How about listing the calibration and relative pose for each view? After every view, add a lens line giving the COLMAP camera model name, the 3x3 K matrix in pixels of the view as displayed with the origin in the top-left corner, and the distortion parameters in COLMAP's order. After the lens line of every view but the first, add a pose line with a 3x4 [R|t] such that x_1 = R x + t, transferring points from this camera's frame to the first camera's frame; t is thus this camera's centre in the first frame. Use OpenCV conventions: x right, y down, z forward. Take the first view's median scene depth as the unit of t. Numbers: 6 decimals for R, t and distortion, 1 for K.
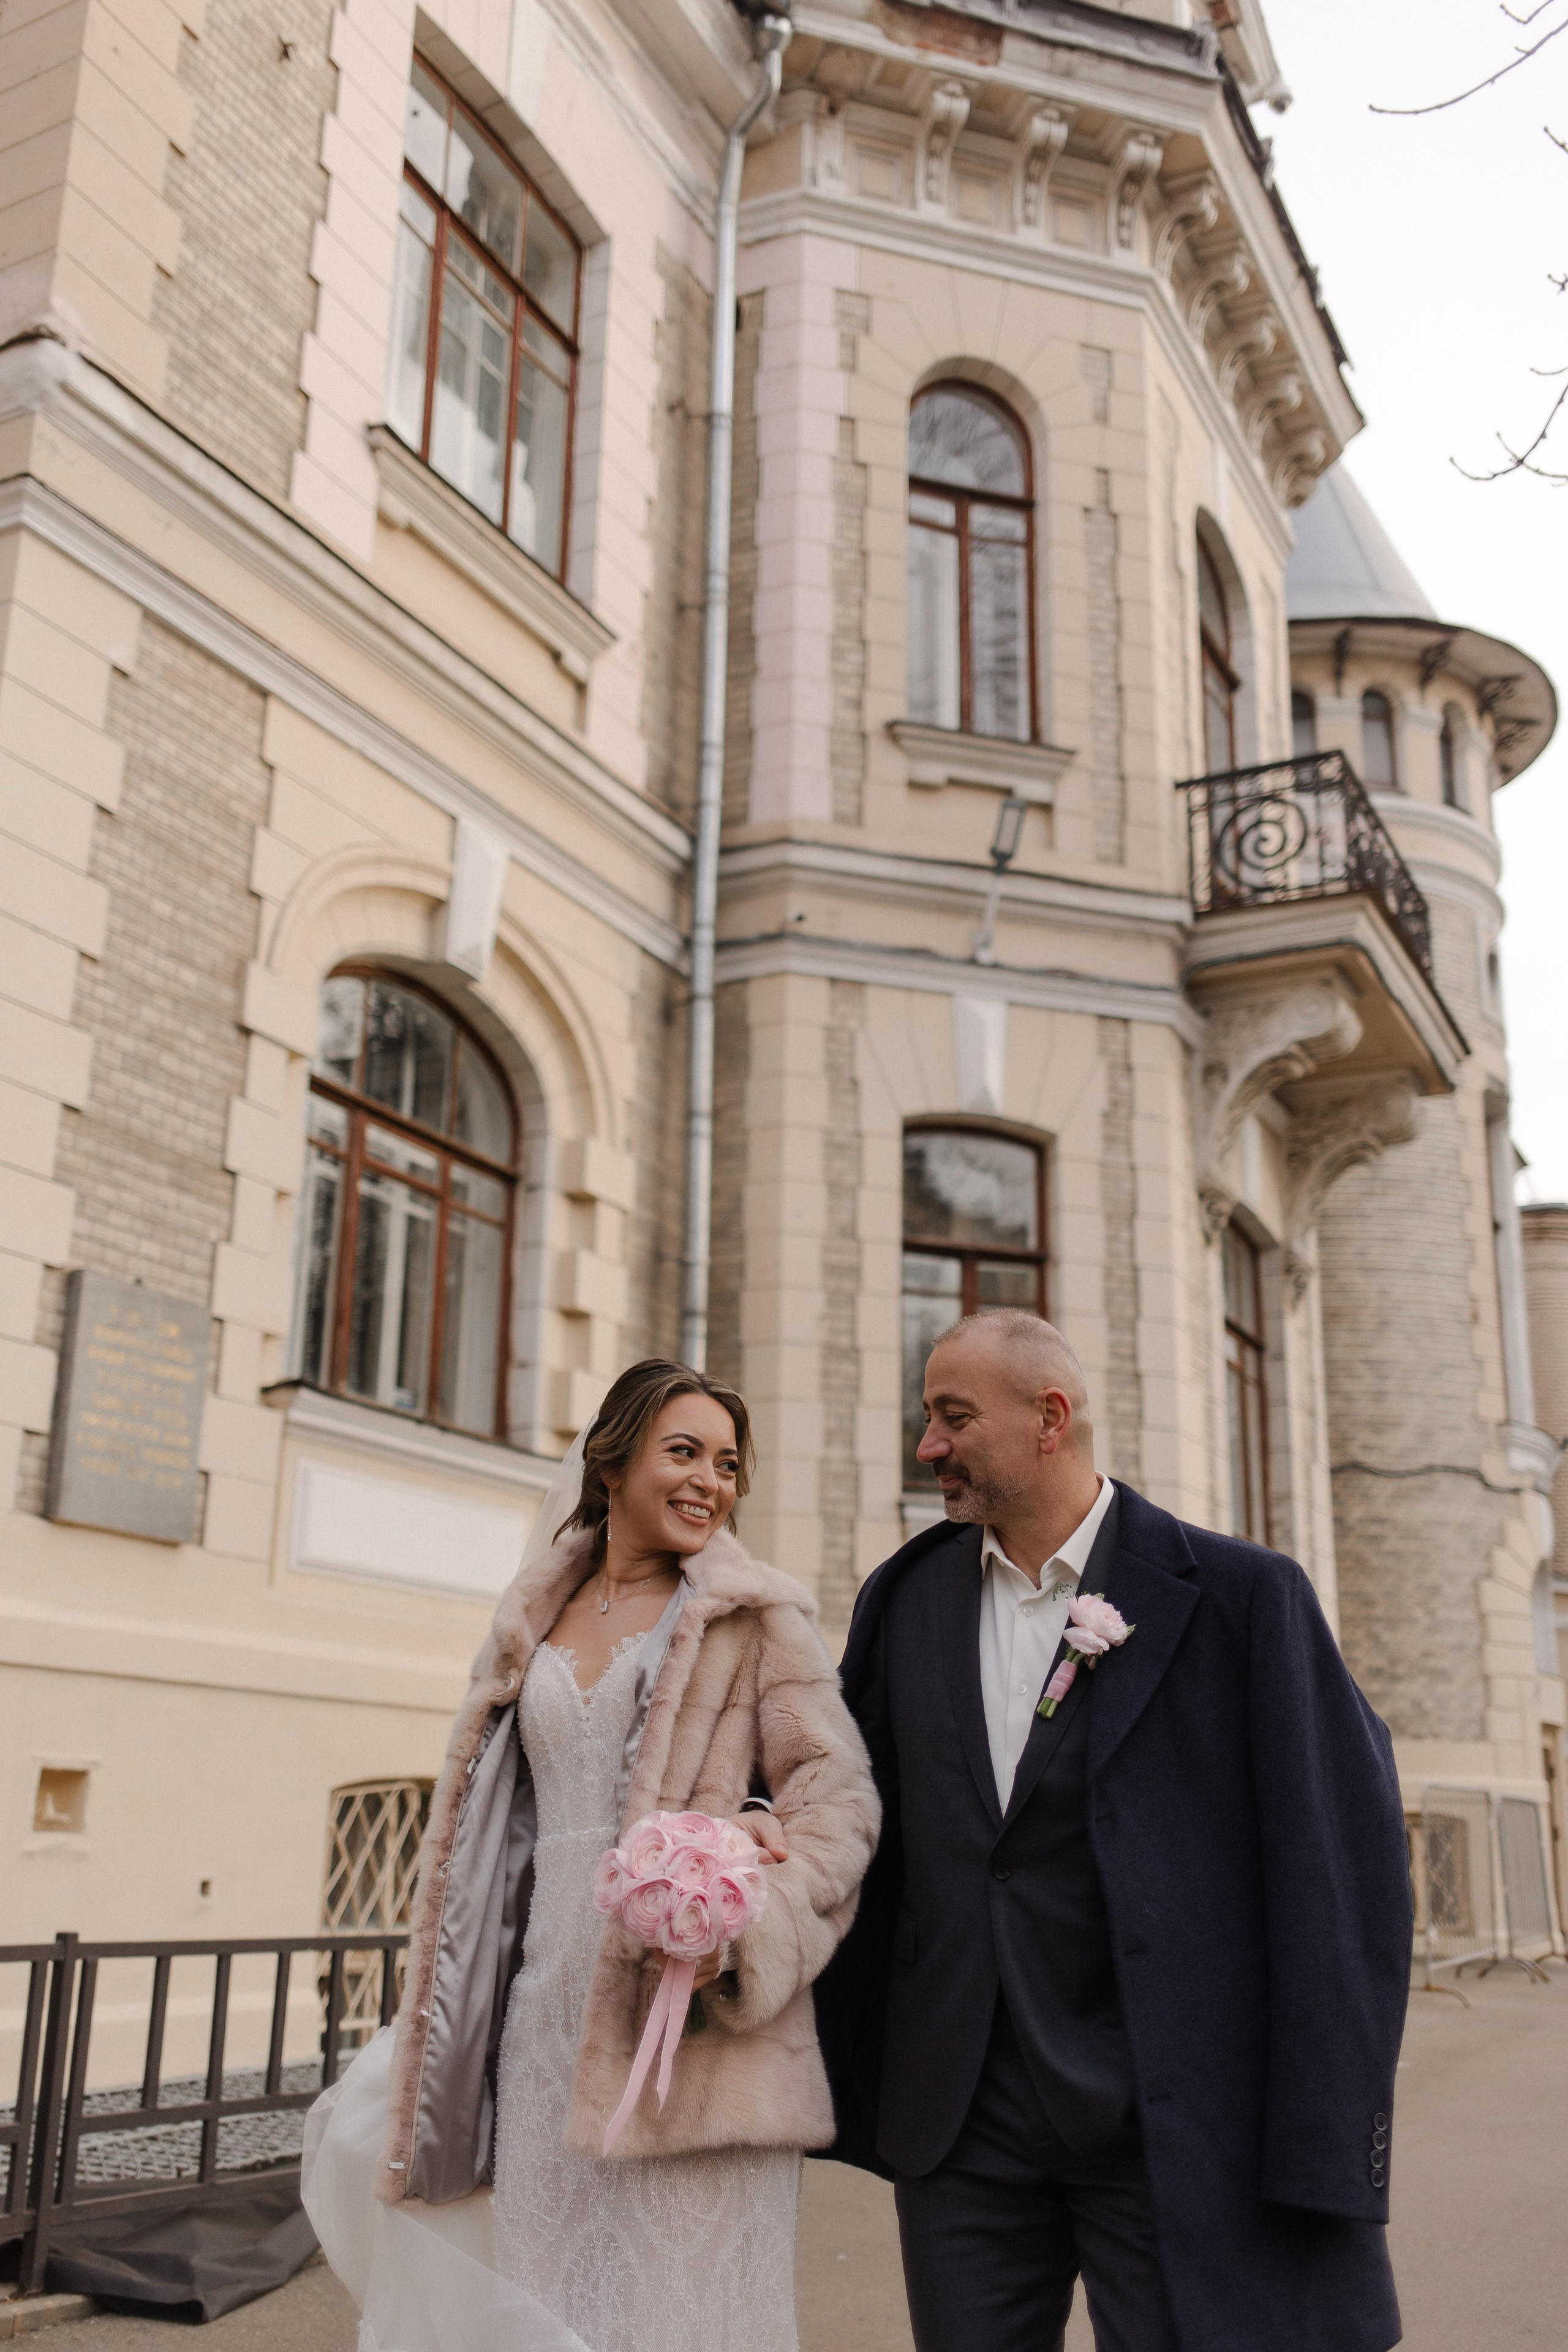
lens RADIAL K [[2253.8, 0, 780.1], [0, 2253.8, 1172.7], [0, 0, 1]] dist [0.020498, -0.035003]
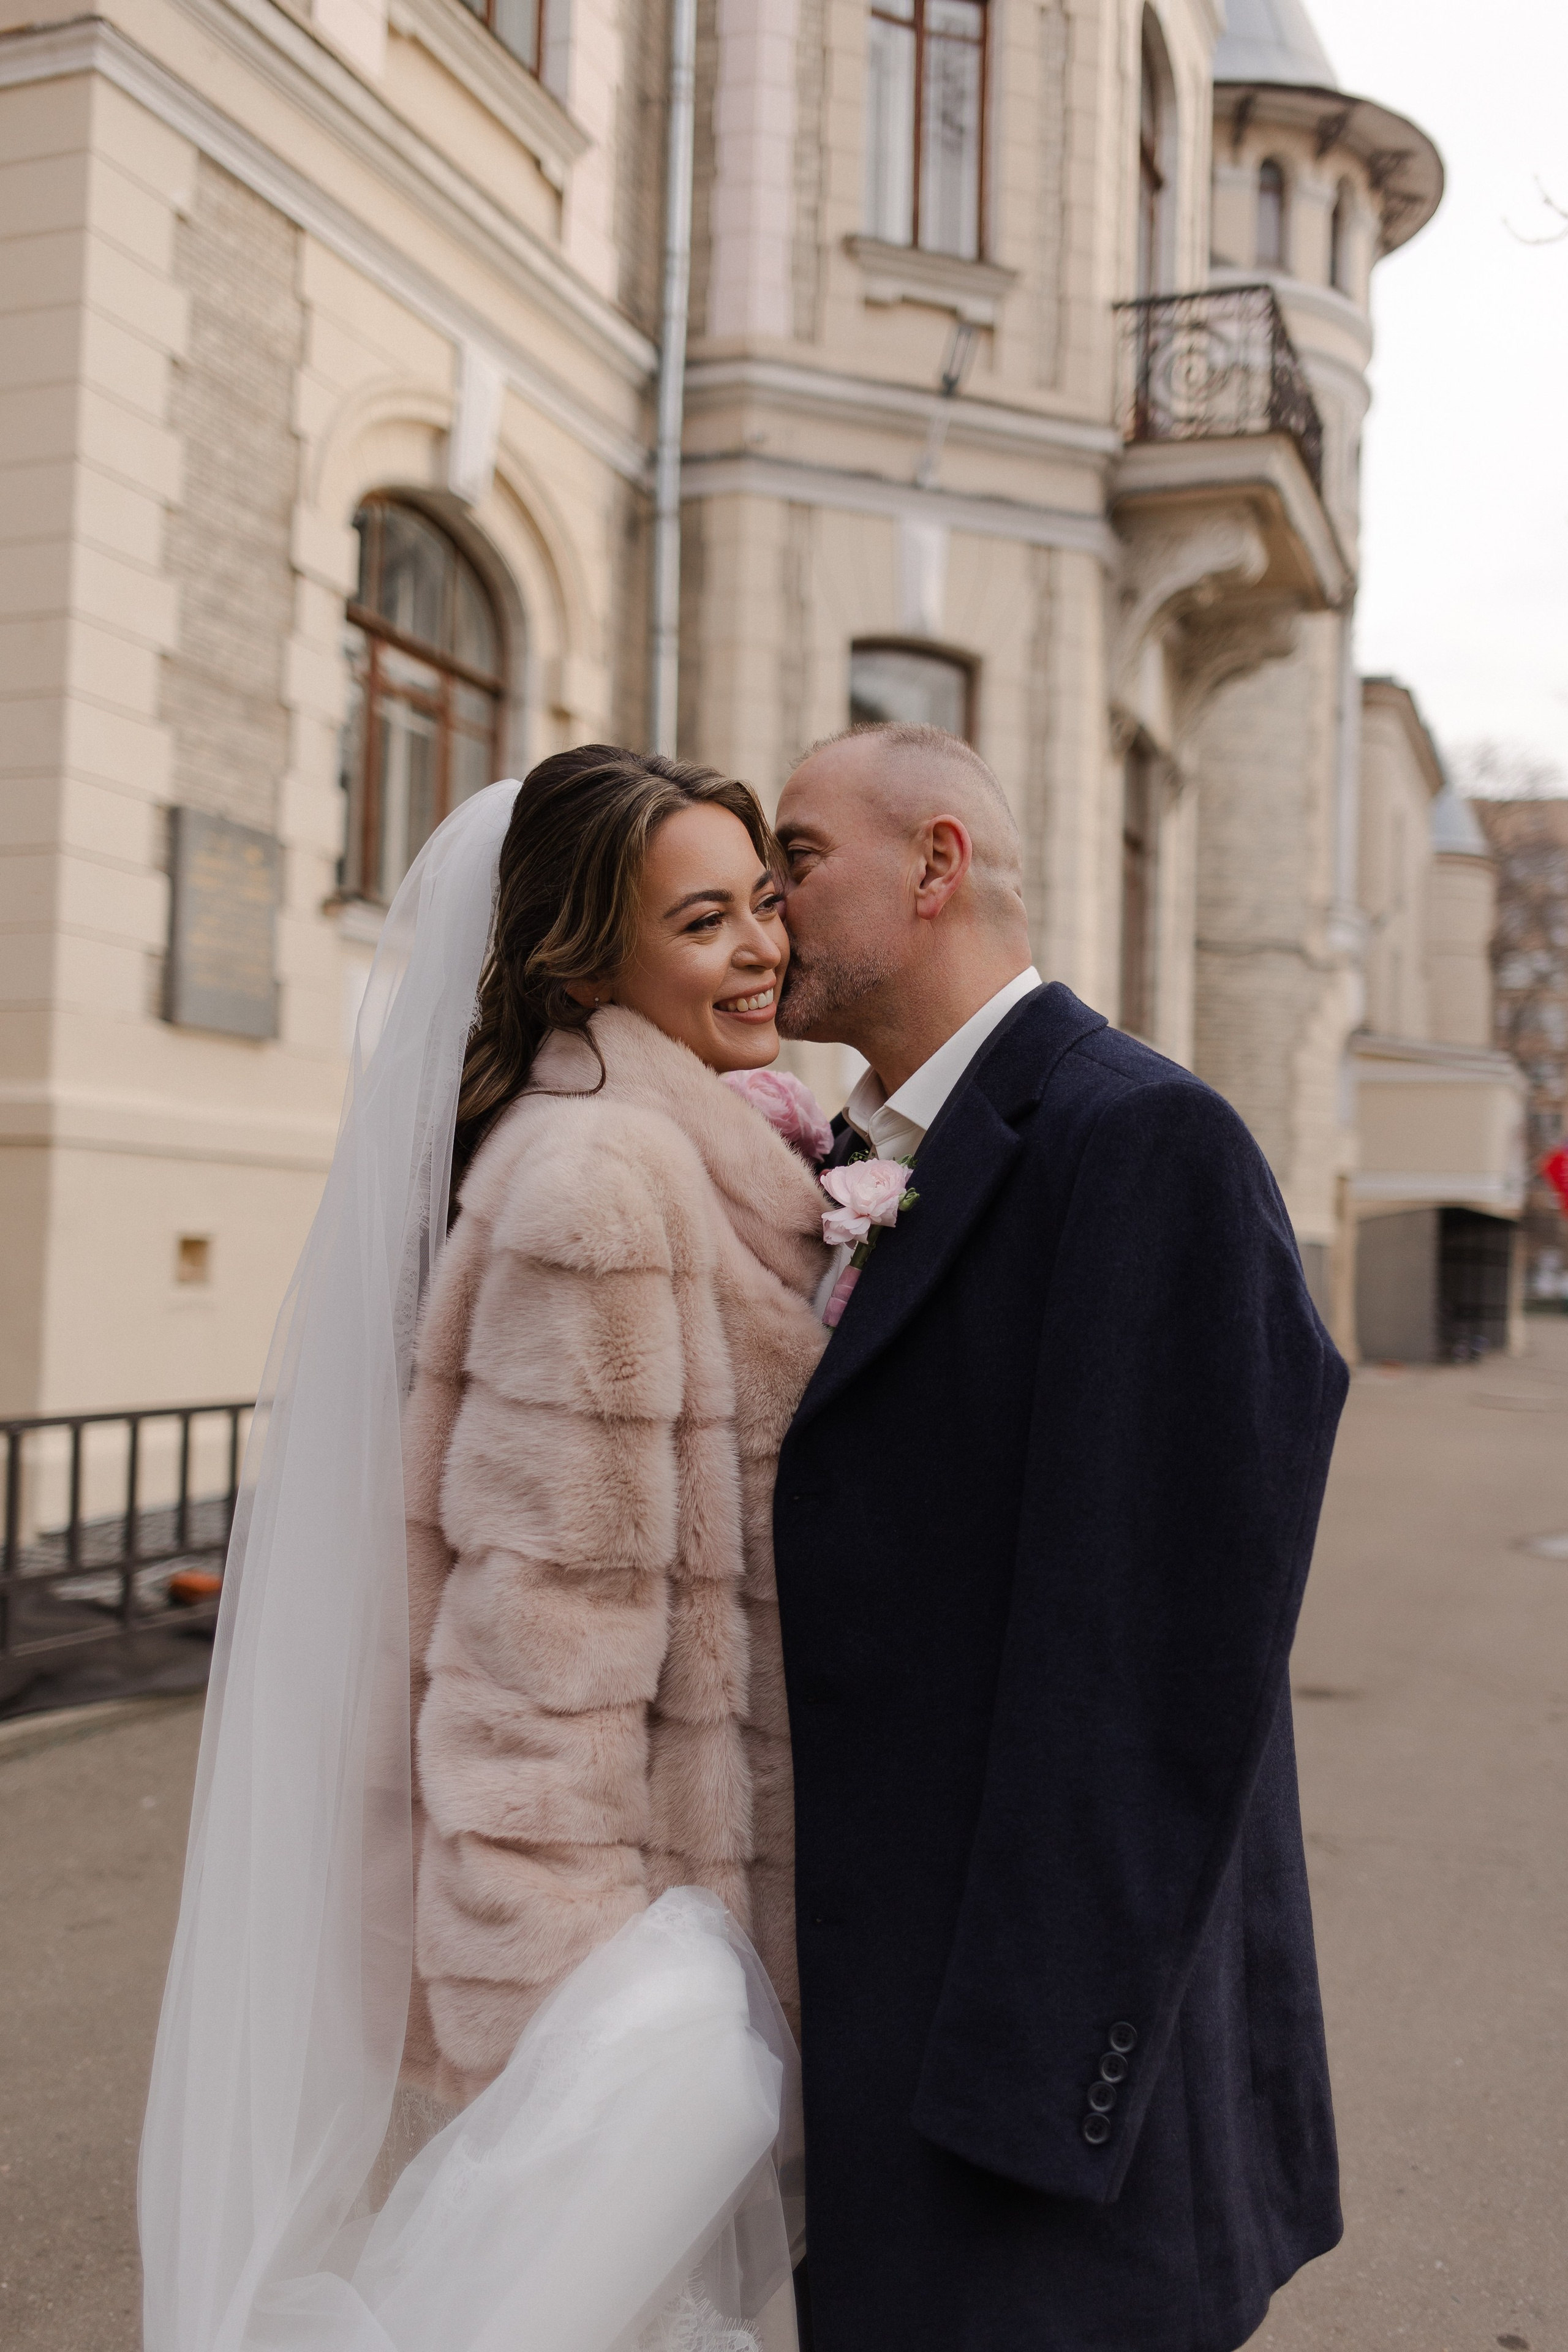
lens RADIAL K [[2273.1, 0, 784.0], [0, 2273.1, 1176.0], [0, 0, 1]] dist [0.005931, -0.019268]
pose [[0.995000, 0.013946, 0.098895, -0.076376], [-0.038629, 0.966875, 0.252310, -0.046760], [-0.092101, -0.254869, 0.962580, -0.099726]]
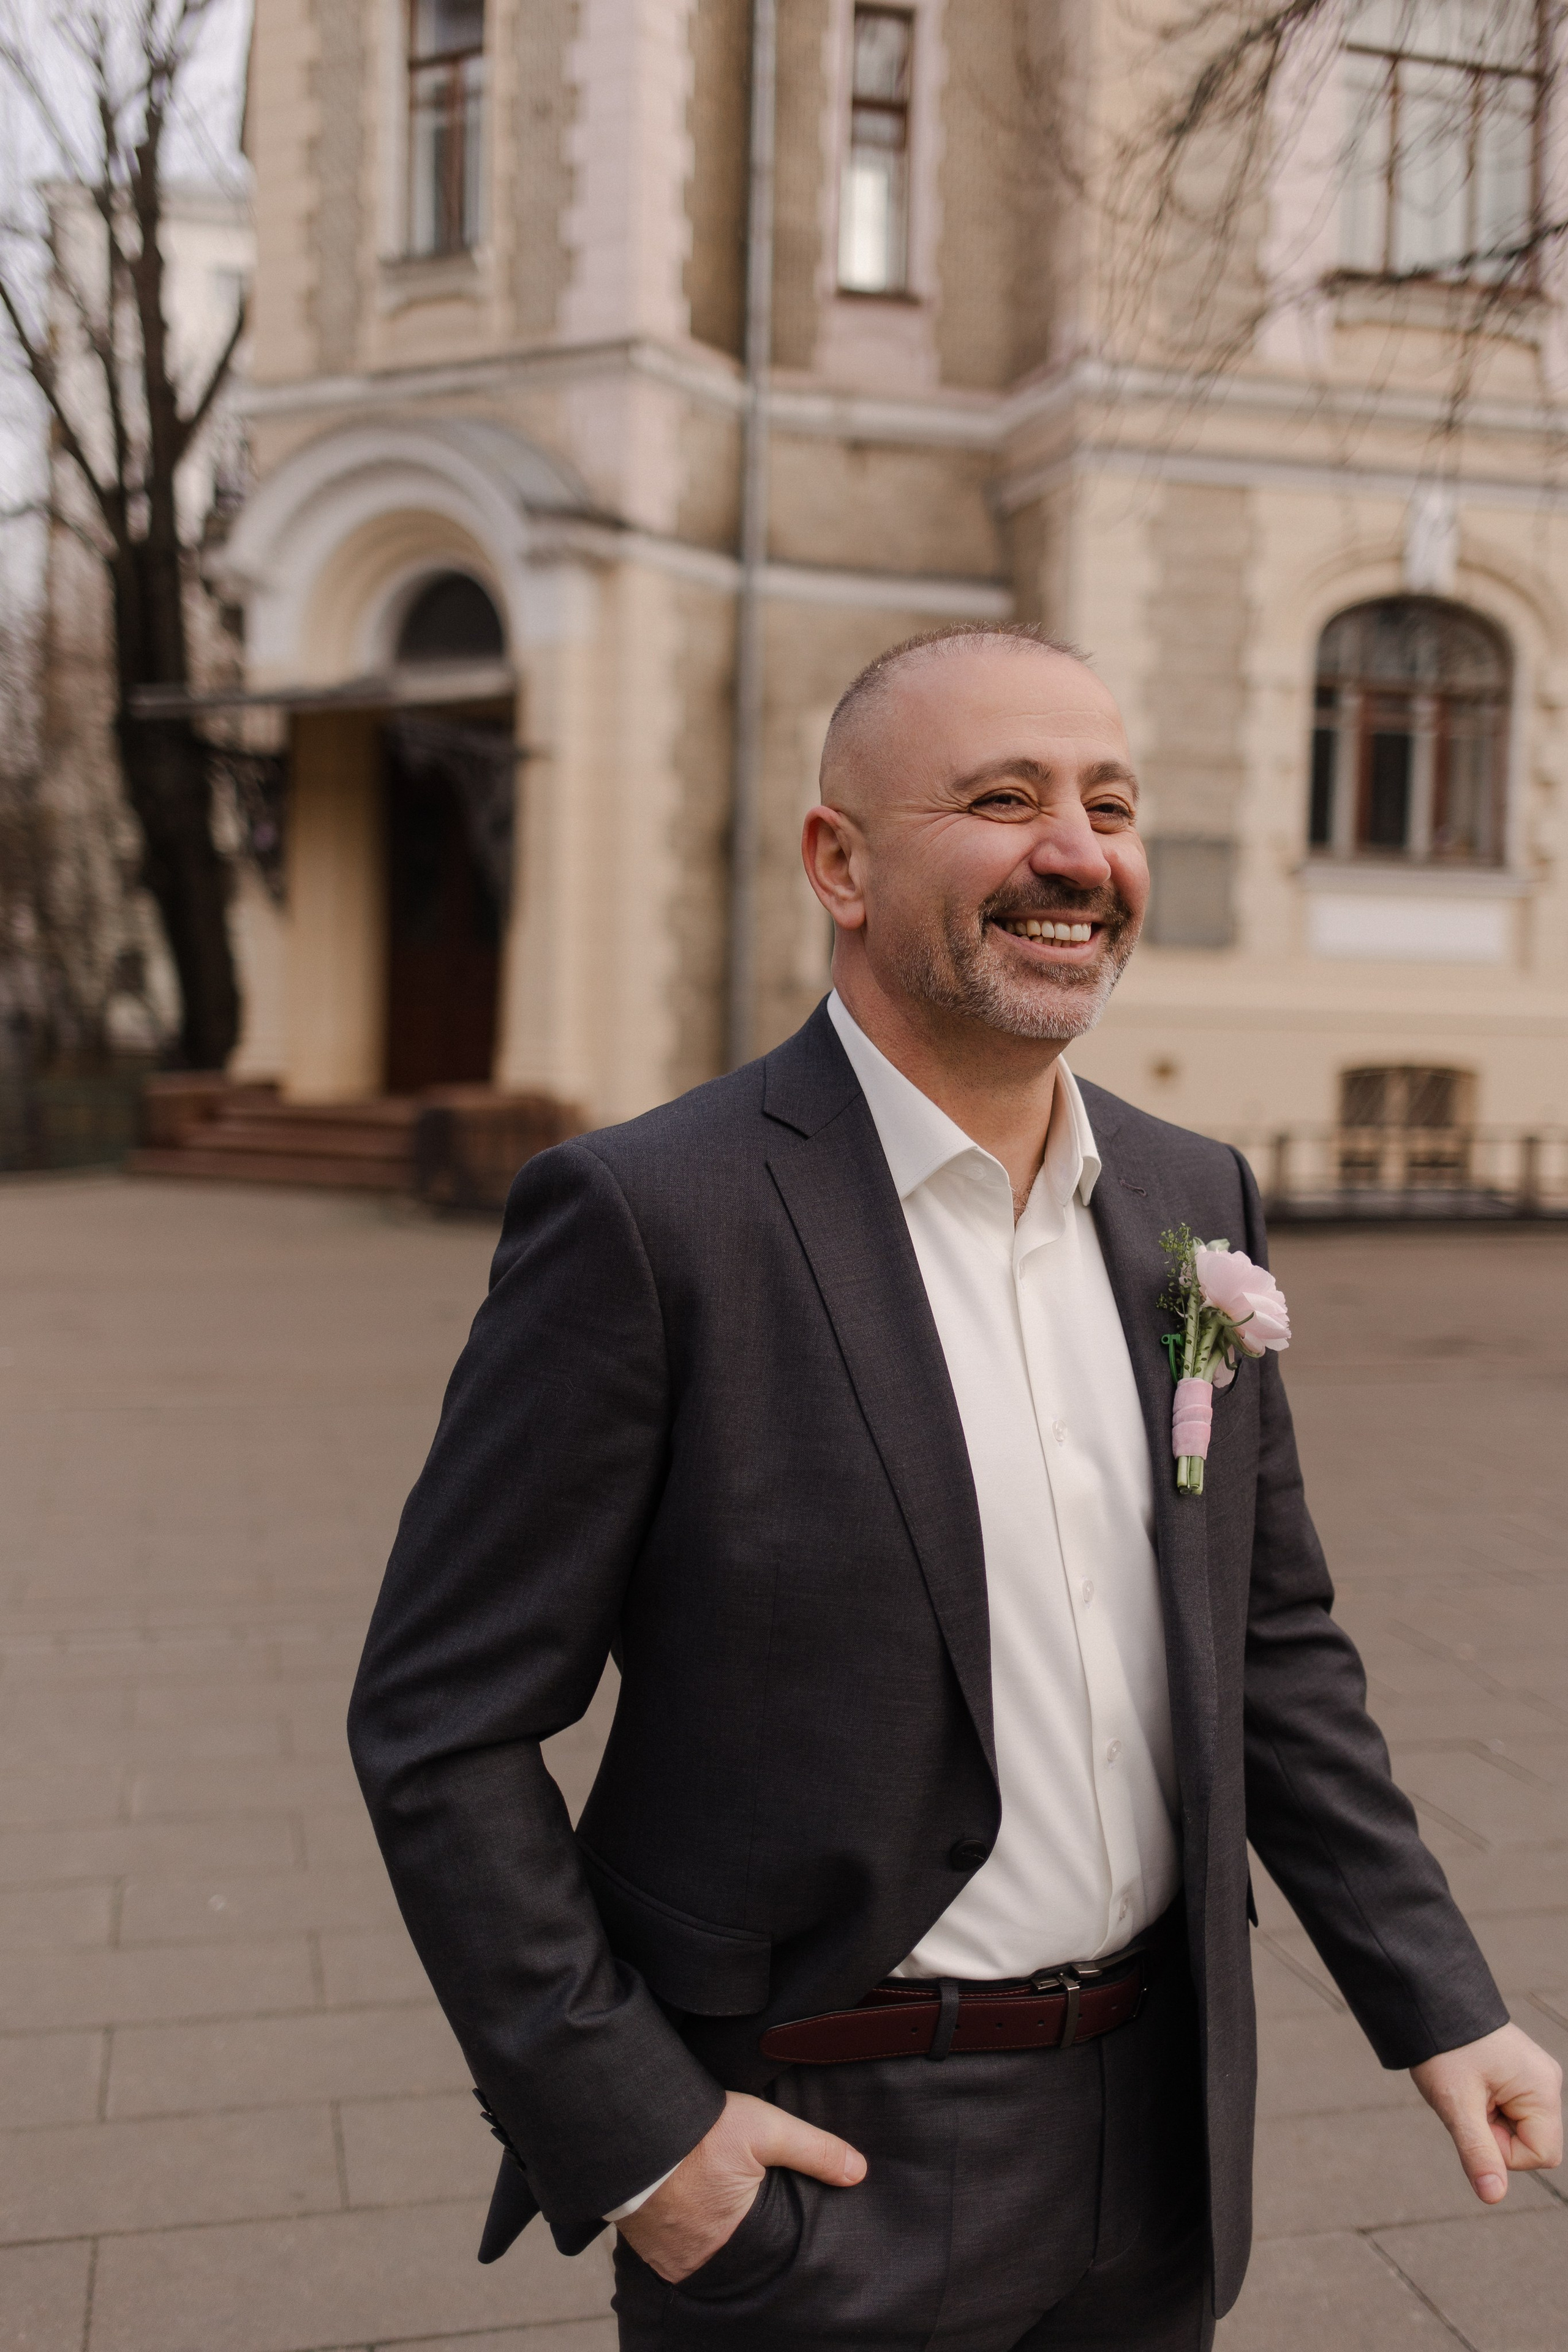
lens RADIAL K [[2381.7, 0, 784.0], [0, 2381.7, 1176.0], [0, 0, 1]] dist [-0.002287, -0.007986]
pose [[0.674858, 0.049783, -0.736267, 0.703309], [0.199098, 0.948440, 0.246621, -0.170281], [0.710582, -0.313023, 0.630150, -0.475862]]
